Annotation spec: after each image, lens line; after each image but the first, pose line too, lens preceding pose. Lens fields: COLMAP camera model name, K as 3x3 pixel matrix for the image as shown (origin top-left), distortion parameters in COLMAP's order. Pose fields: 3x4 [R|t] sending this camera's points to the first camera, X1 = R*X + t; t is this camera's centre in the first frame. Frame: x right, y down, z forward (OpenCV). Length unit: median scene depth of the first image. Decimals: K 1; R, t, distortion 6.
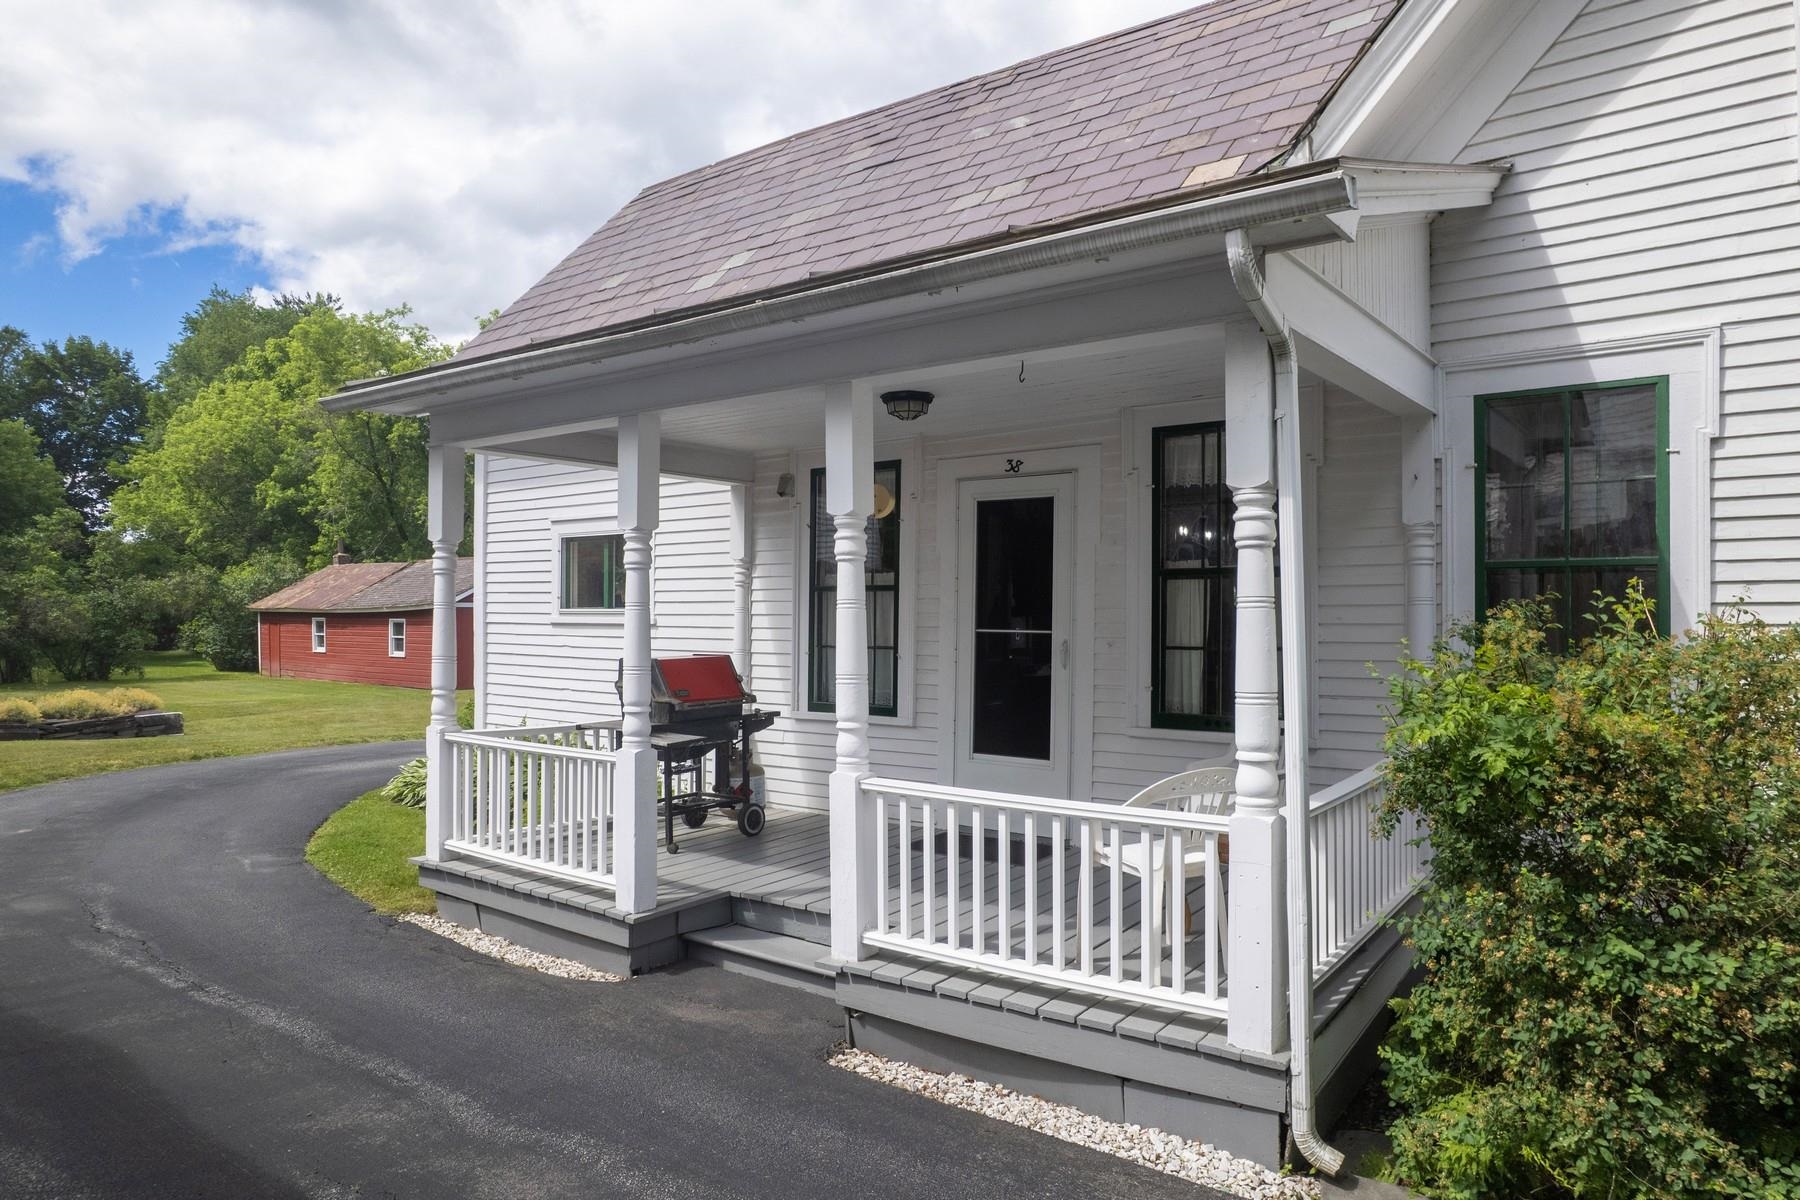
lens RADIAL K [[1128.5, 0, 912.3], [0, 1128.5, 615.1], [0, 0, 1]] dist [-0.071733, 0.077707]
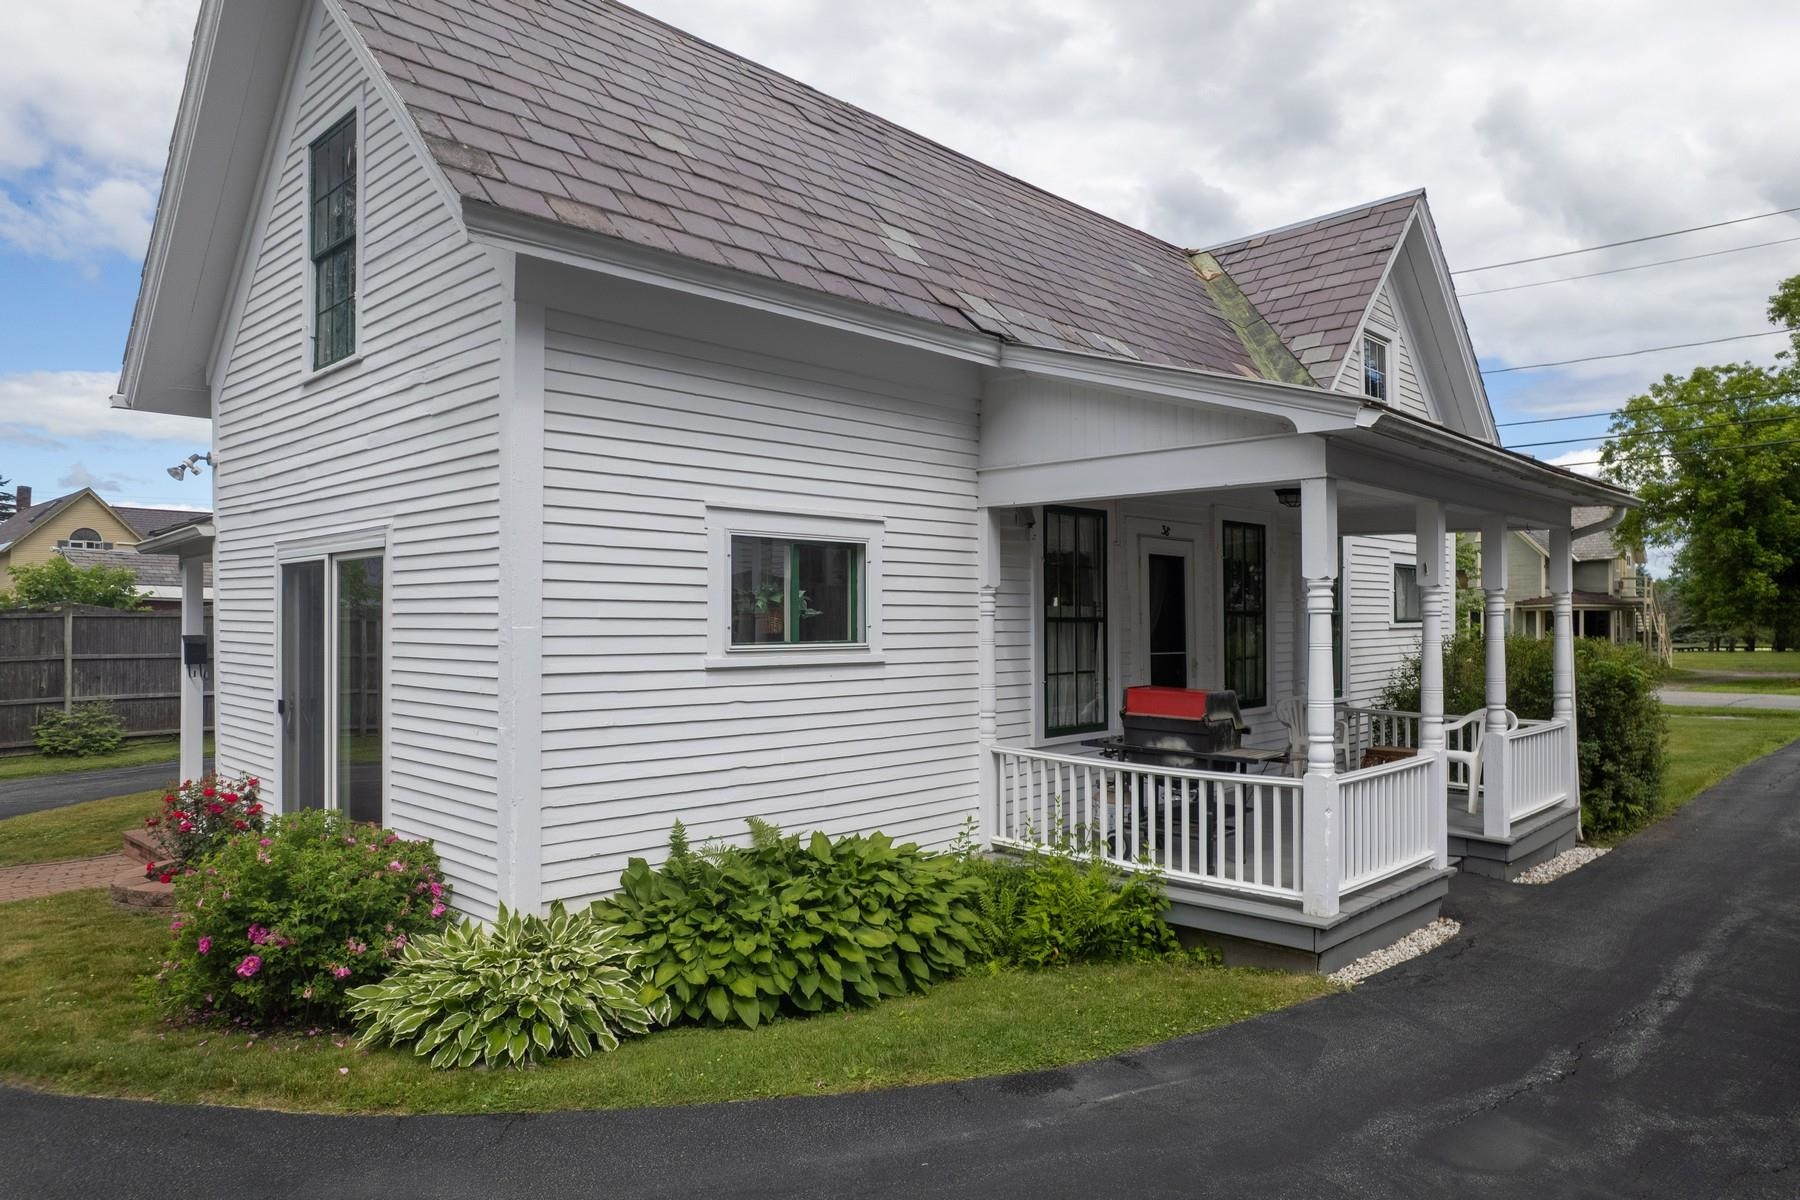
lens RADIAL K [[1163.2, 0, 900.0], [0, 1163.2, 600.0], [0, 0, 1]] dist [0.002950, 0.002745]
pose [[0.133781, 0.019286, 0.990823, -1.337544], [0.009817, 0.999736, -0.020785, -0.023297], [-0.990962, 0.012508, 0.133556, 1.131214]]
